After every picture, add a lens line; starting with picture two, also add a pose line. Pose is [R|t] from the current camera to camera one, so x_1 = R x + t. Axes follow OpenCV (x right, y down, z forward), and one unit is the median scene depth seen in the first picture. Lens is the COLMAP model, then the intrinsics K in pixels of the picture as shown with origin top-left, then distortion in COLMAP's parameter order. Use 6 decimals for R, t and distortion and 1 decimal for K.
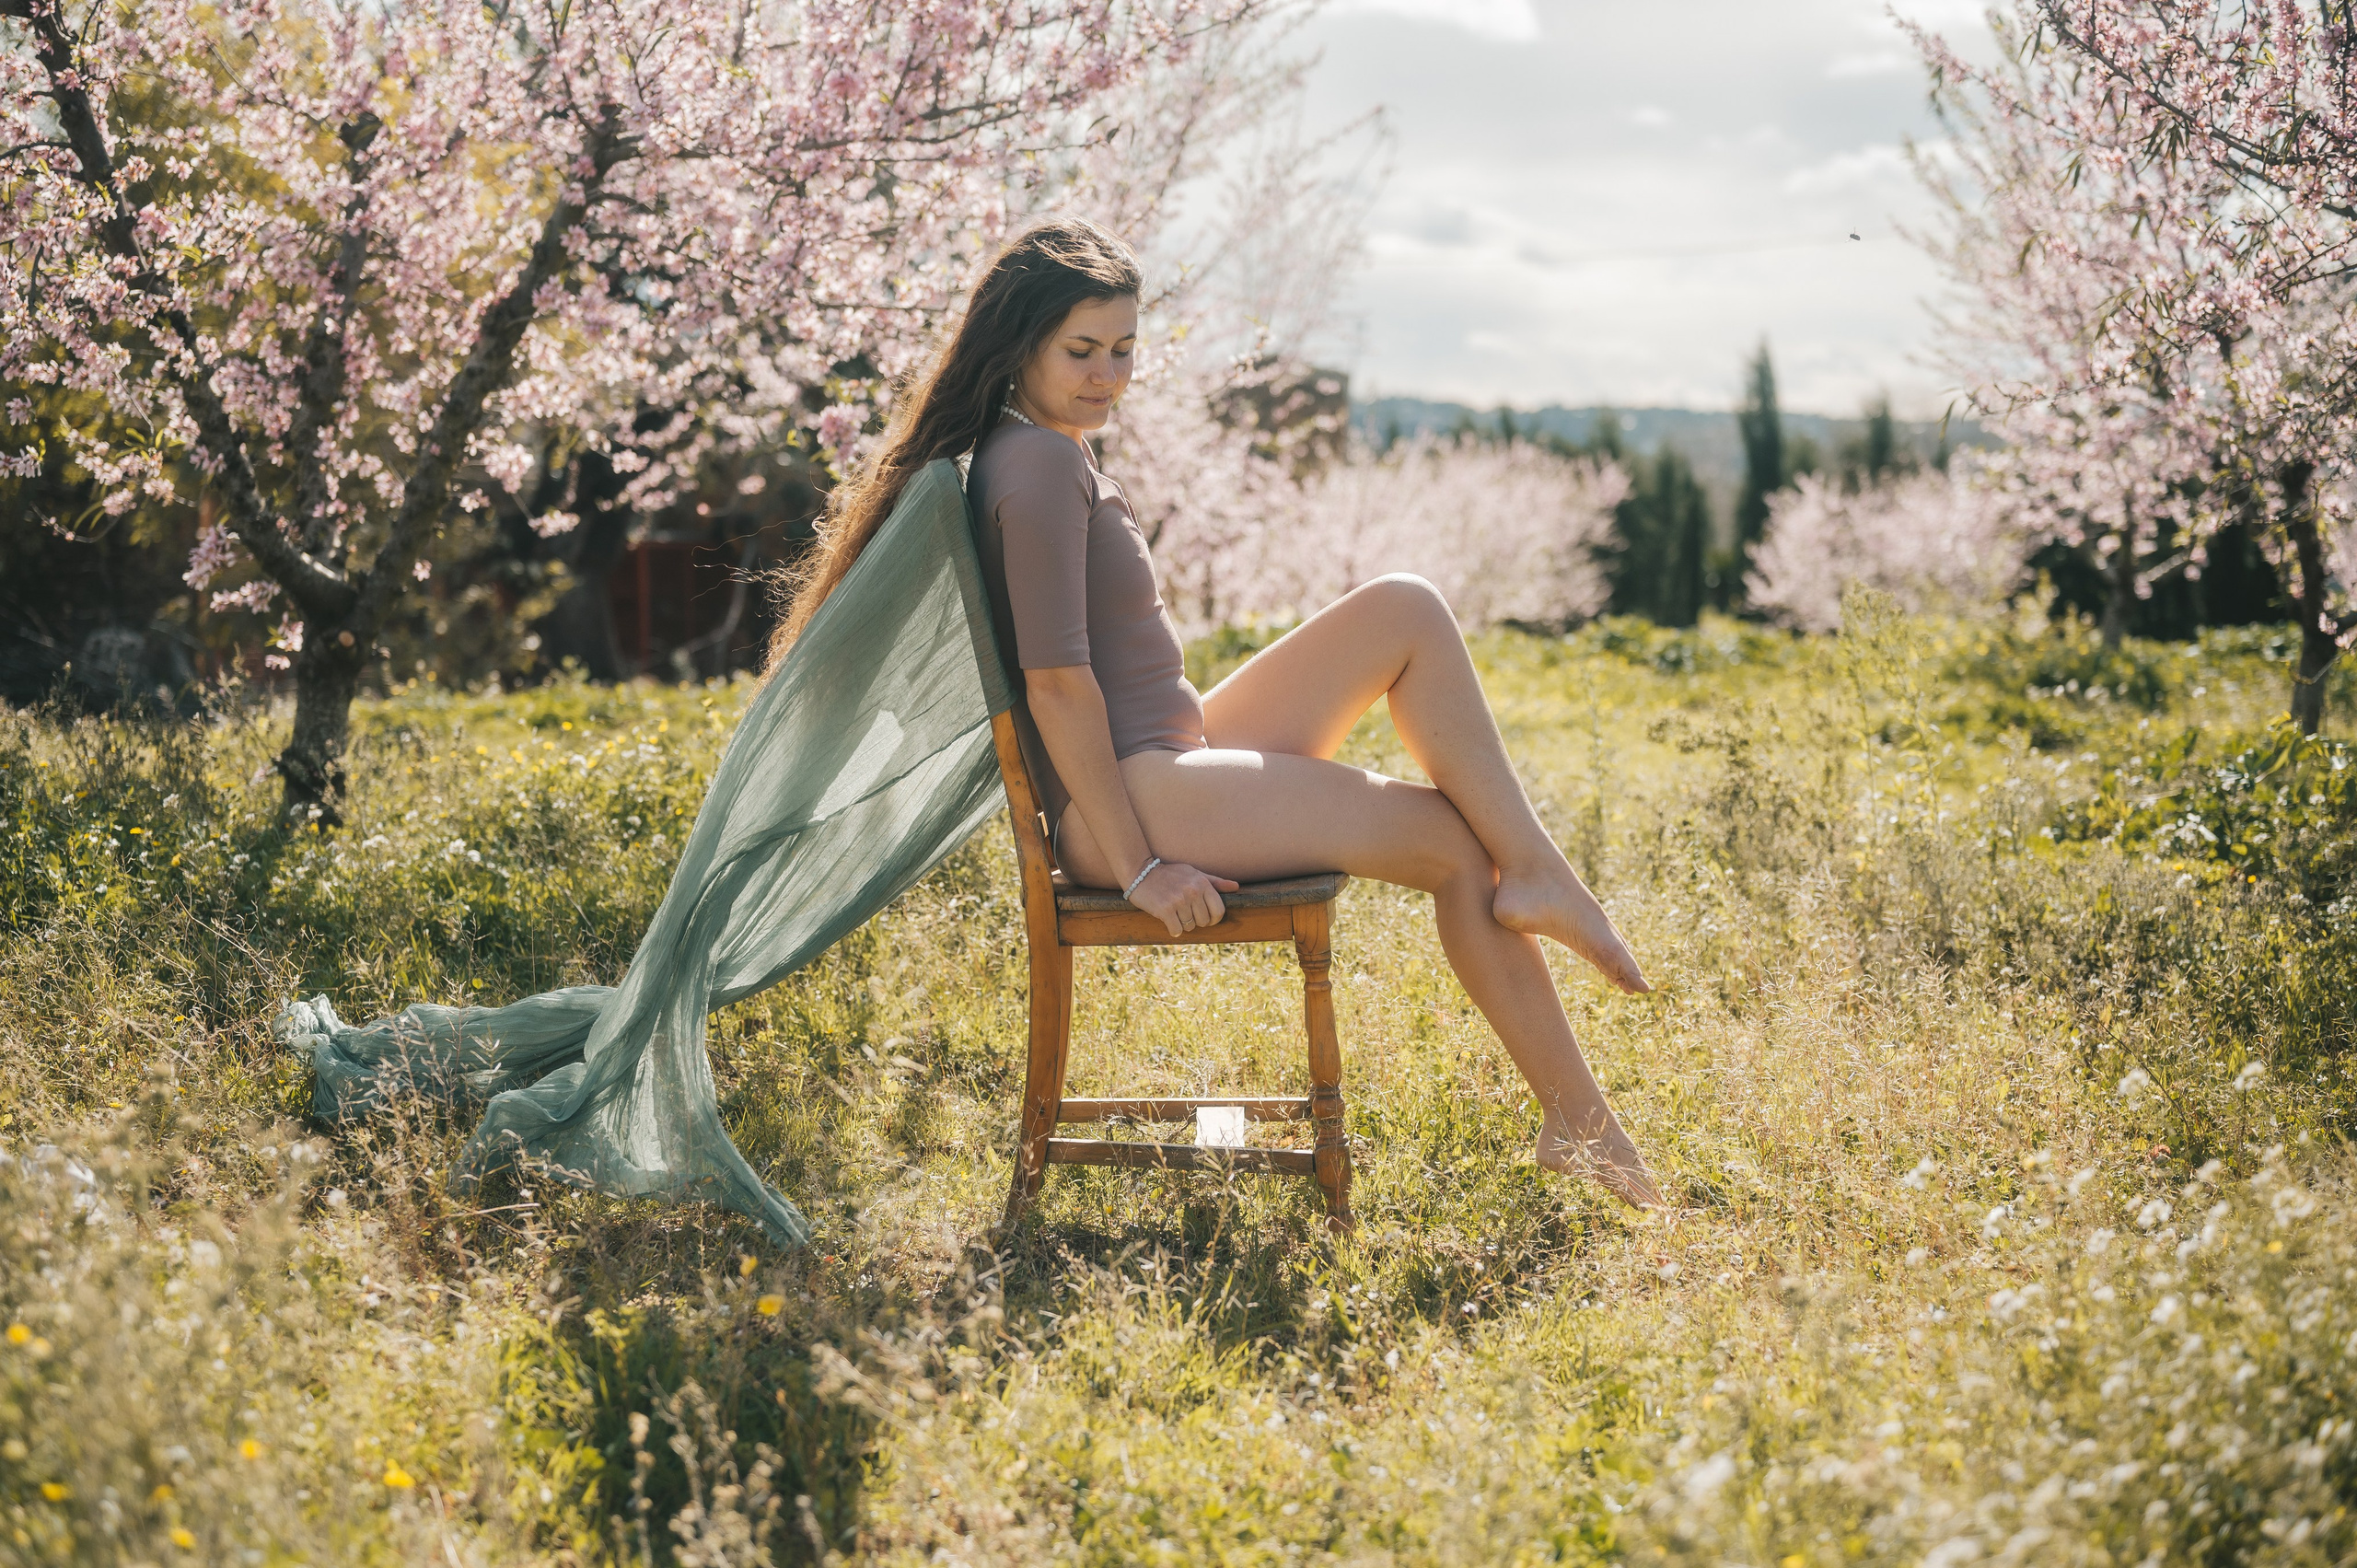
lens RADIAL K [[3391.0, 0, 1178.5], [0, 3391.0, 784.0], [0, 0, 1]] dist [-0.026073, -0.025366]
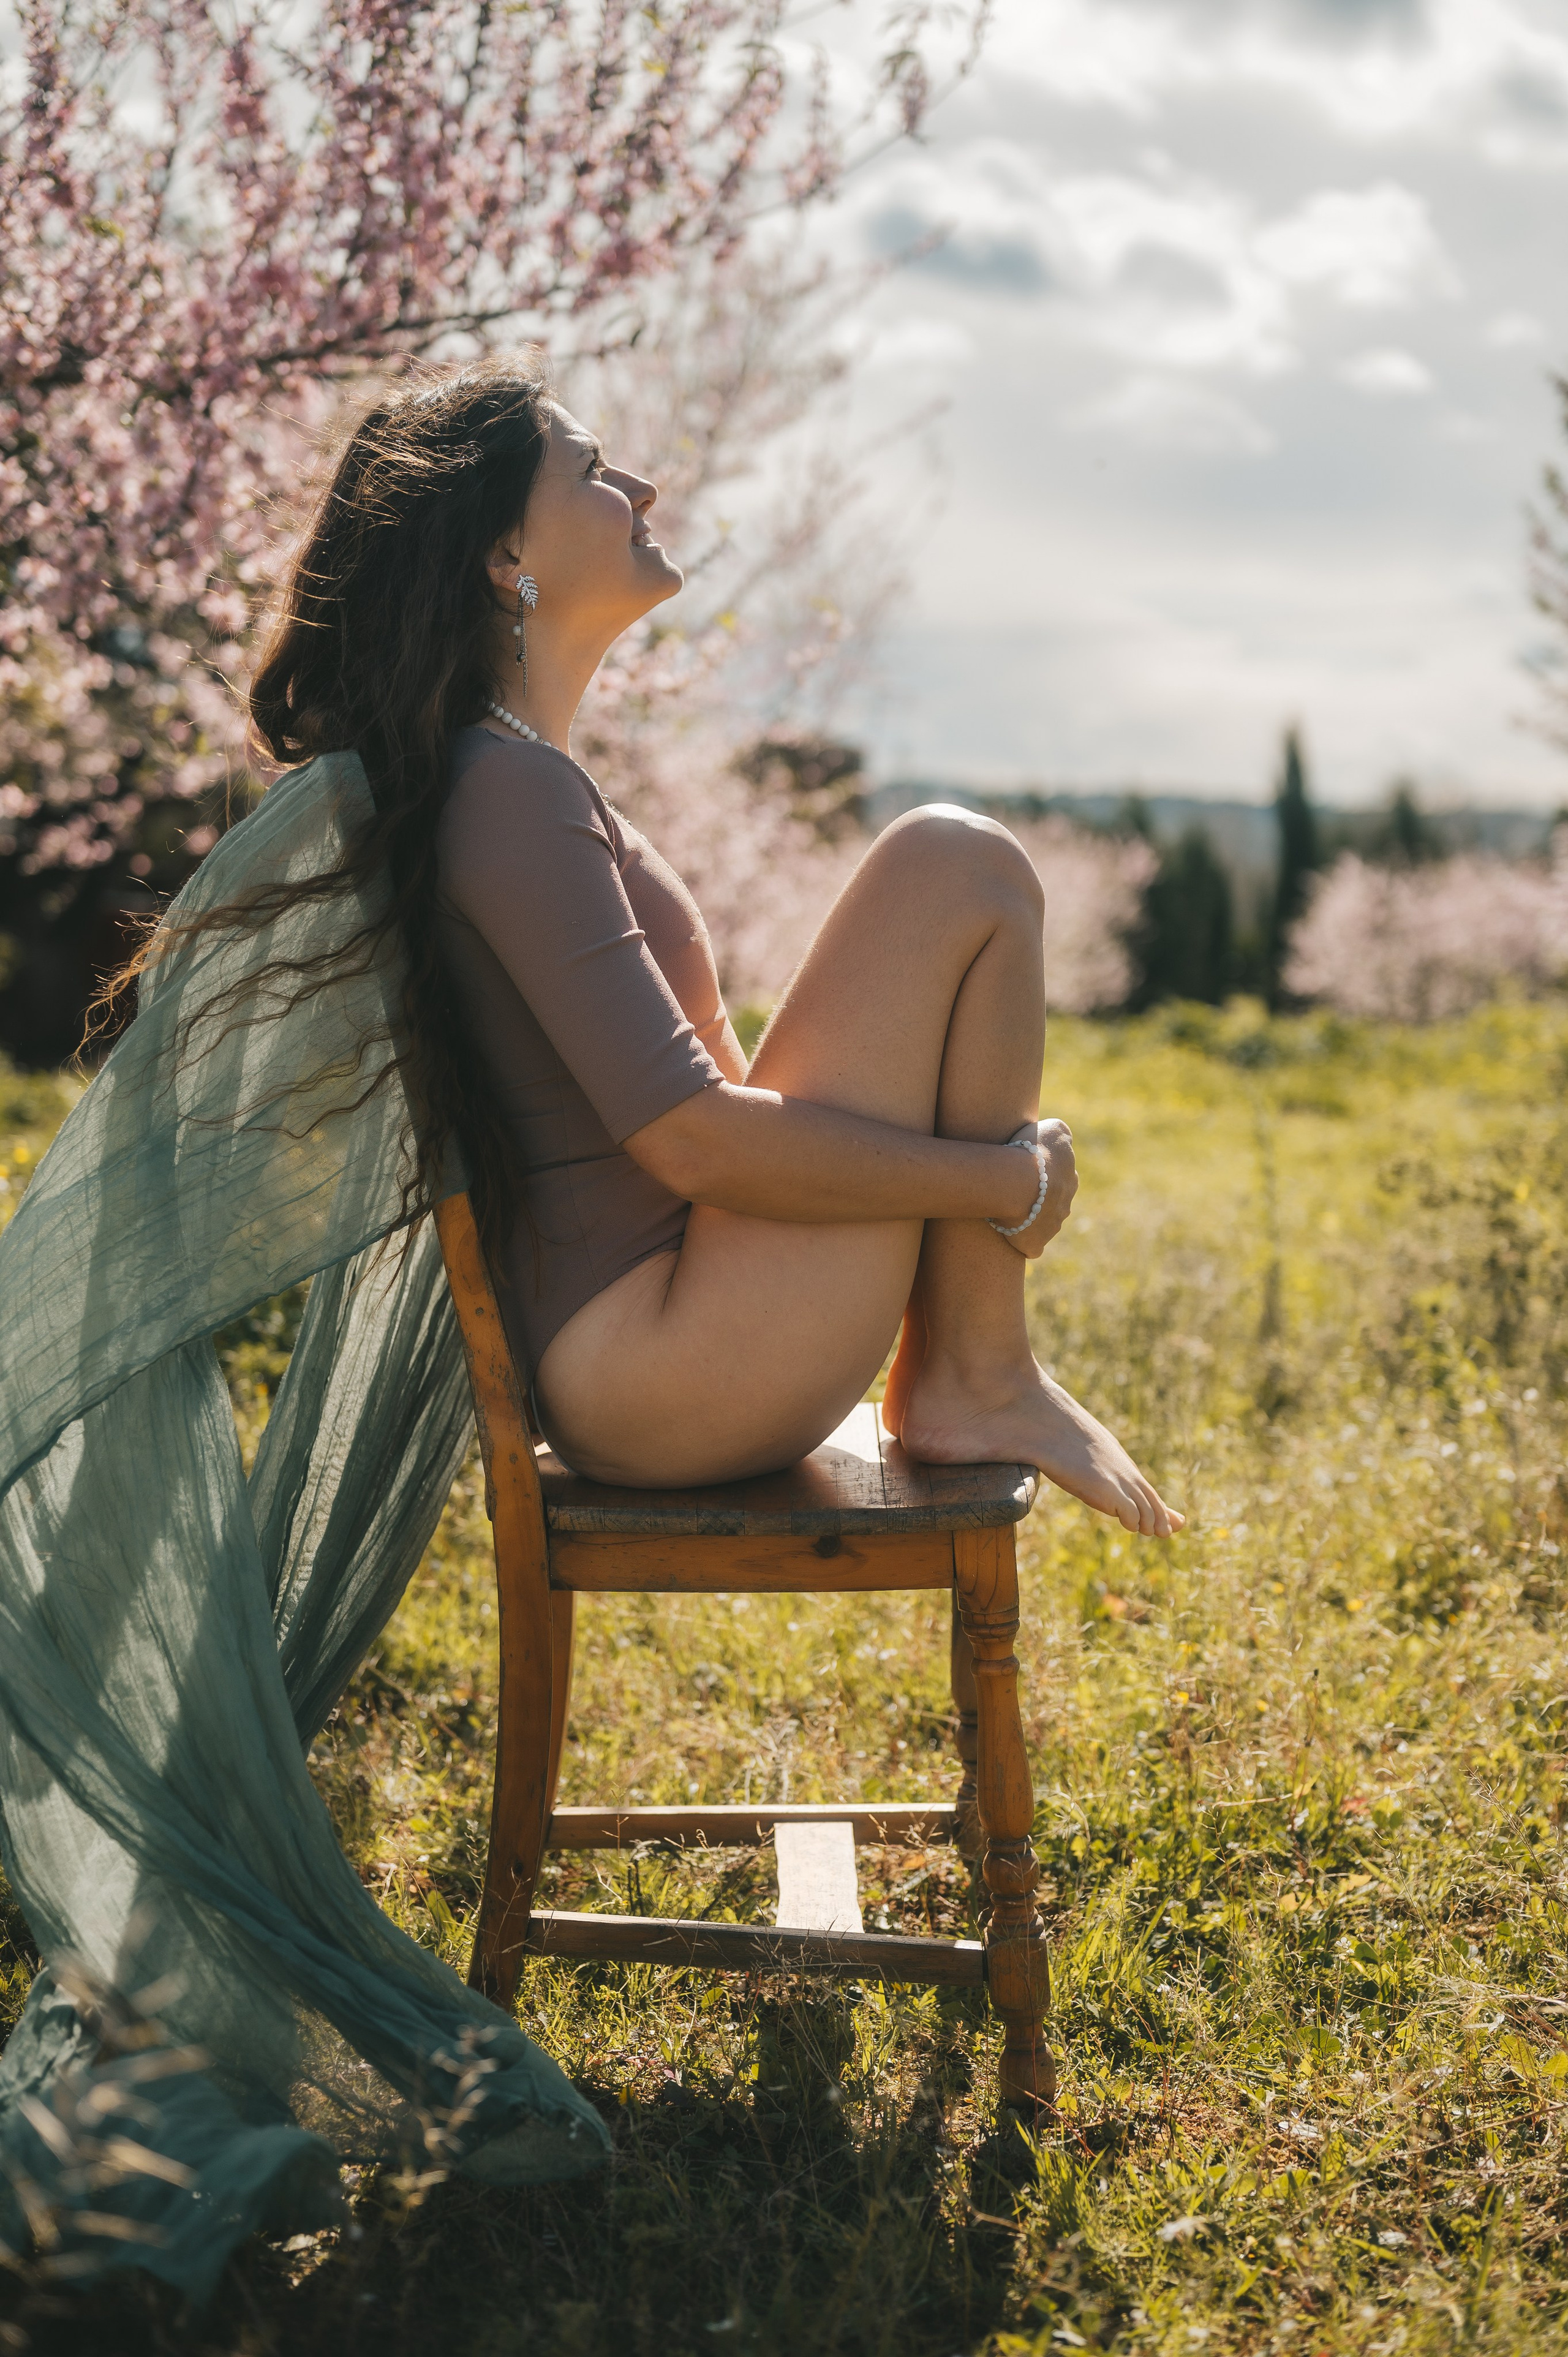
lens RADIAL K [[3390.8, 0, 784.0], [0, 3390.8, 1178.5], [0, 0, 1]] dist [-0.026073, -0.025366]
pose [[0.999557, 0.005580, 0.029231, -0.003938], [-0.005698, 0.999976, 0.003953, -0.008063], [-0.029208, -0.004117, 0.999565, 0.128523]]
